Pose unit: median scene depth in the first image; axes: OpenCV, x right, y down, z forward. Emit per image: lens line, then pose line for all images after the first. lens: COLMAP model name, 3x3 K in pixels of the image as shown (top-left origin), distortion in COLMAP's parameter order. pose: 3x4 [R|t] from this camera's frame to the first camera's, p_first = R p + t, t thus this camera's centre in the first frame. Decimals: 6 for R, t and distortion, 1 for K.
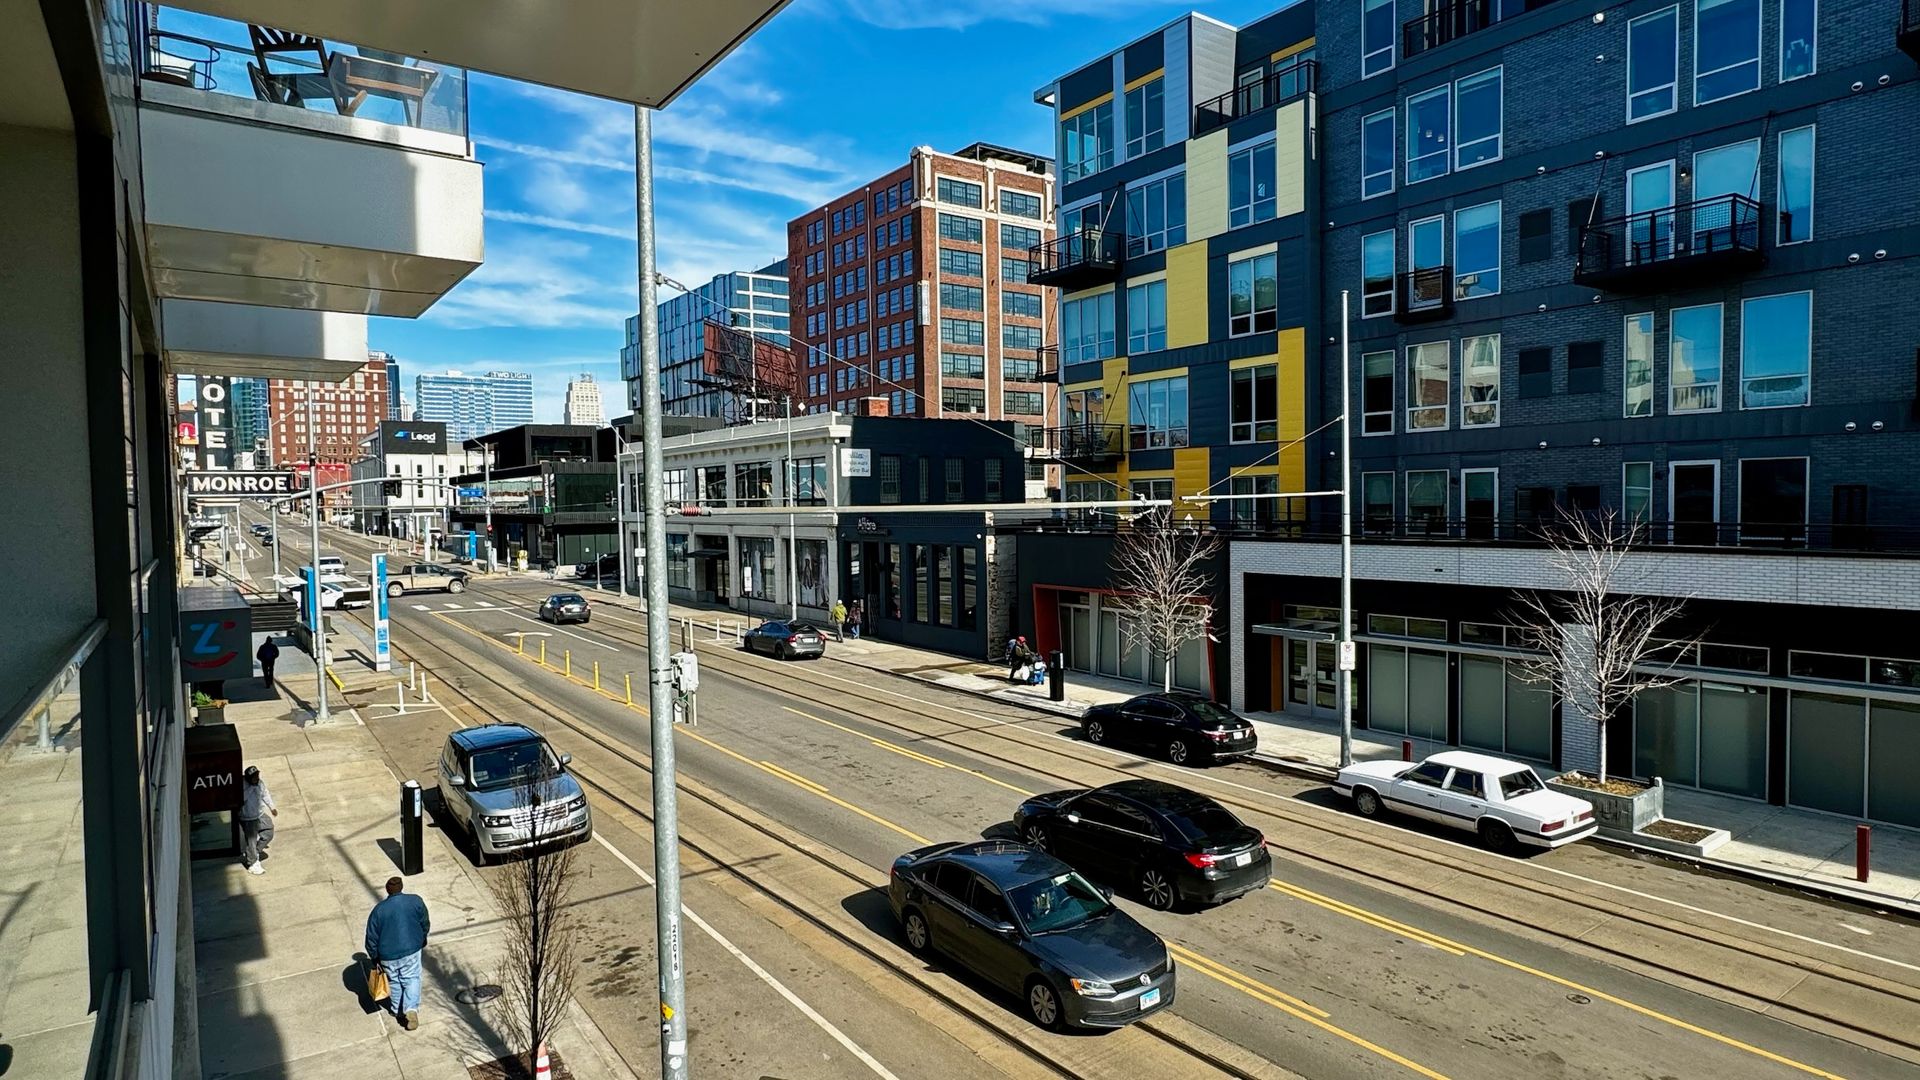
lens RADIAL K [[1068.1, 0, 960.1], [0, 1068.1, 542.1], [0, 0, 1]] dist [0.000603, 0.001811]
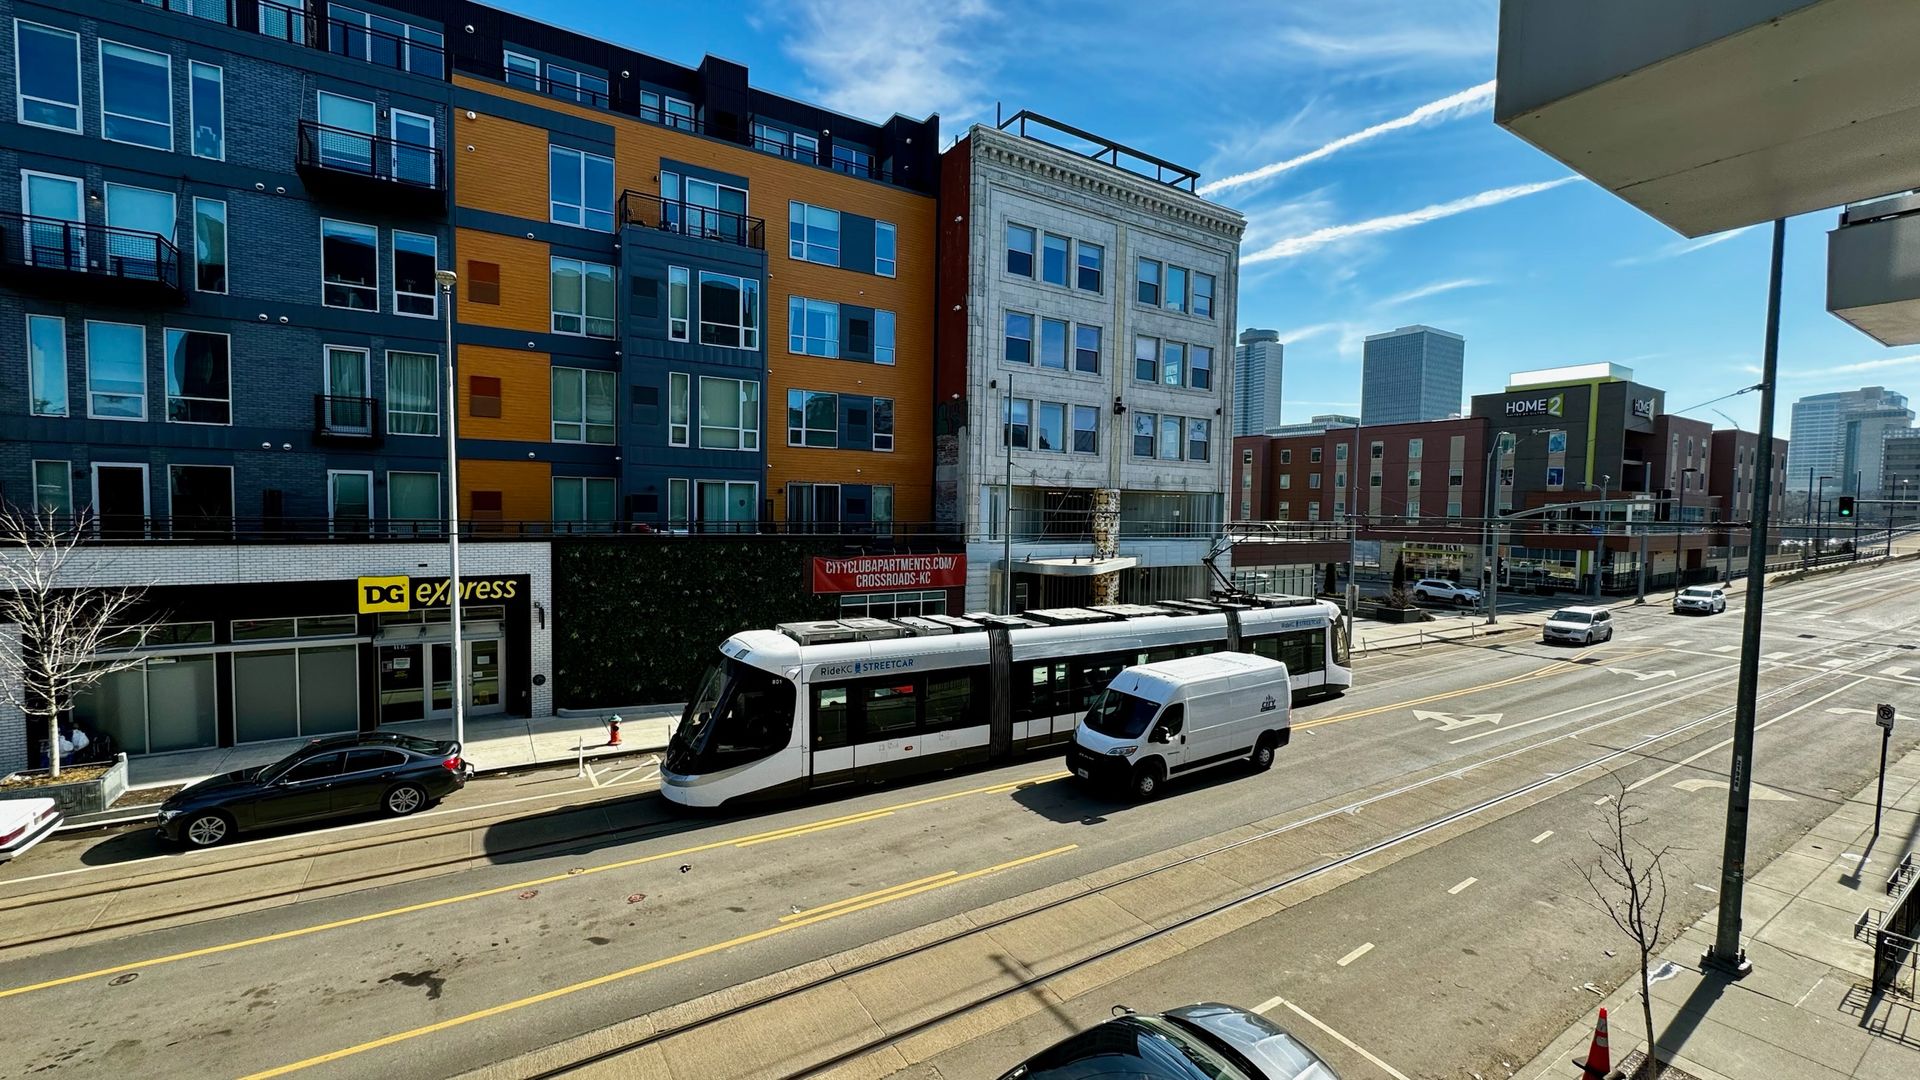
lens RADIAL K [[775.9, 0, 960.0], [0, 775.9, 540.0], [0, 0, 1]] dist [0.000095, 0.000322]
pose [[0.058348, -0.030122, 0.997842, -0.063545], [0.019585, 0.999387, 0.029024, -0.002297], [-0.998104, 0.017849, 0.058902, 0.078896]]
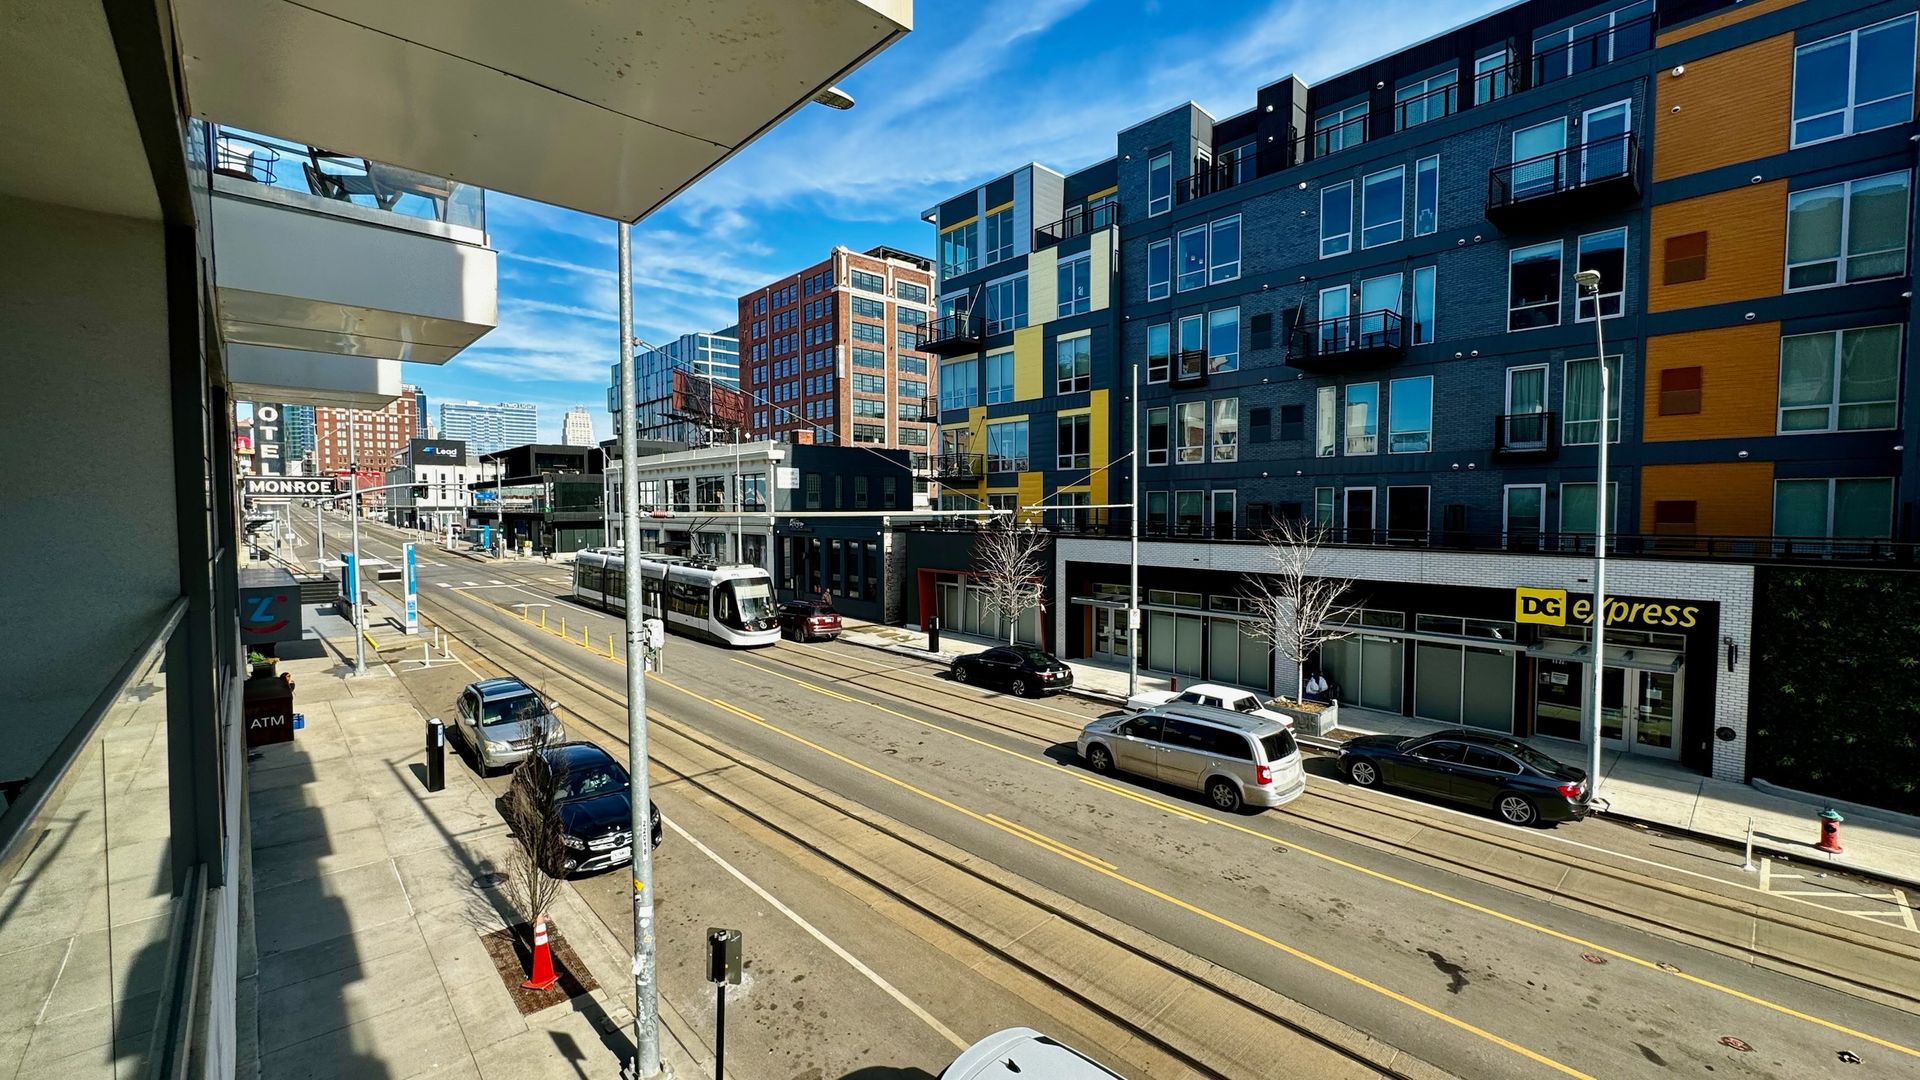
lens RADIAL K [[775.9, 0, 960.0], [0, 775.9, 540.0], [0, 0, 1]] dist [0.000095, 0.000322]
pose [[0.992817, 0.007460, 0.119409, 0.003571], [-0.007875, 0.999964, 0.003004, -0.001040], [-0.119382, -0.003923, 0.992841, -0.007923]]
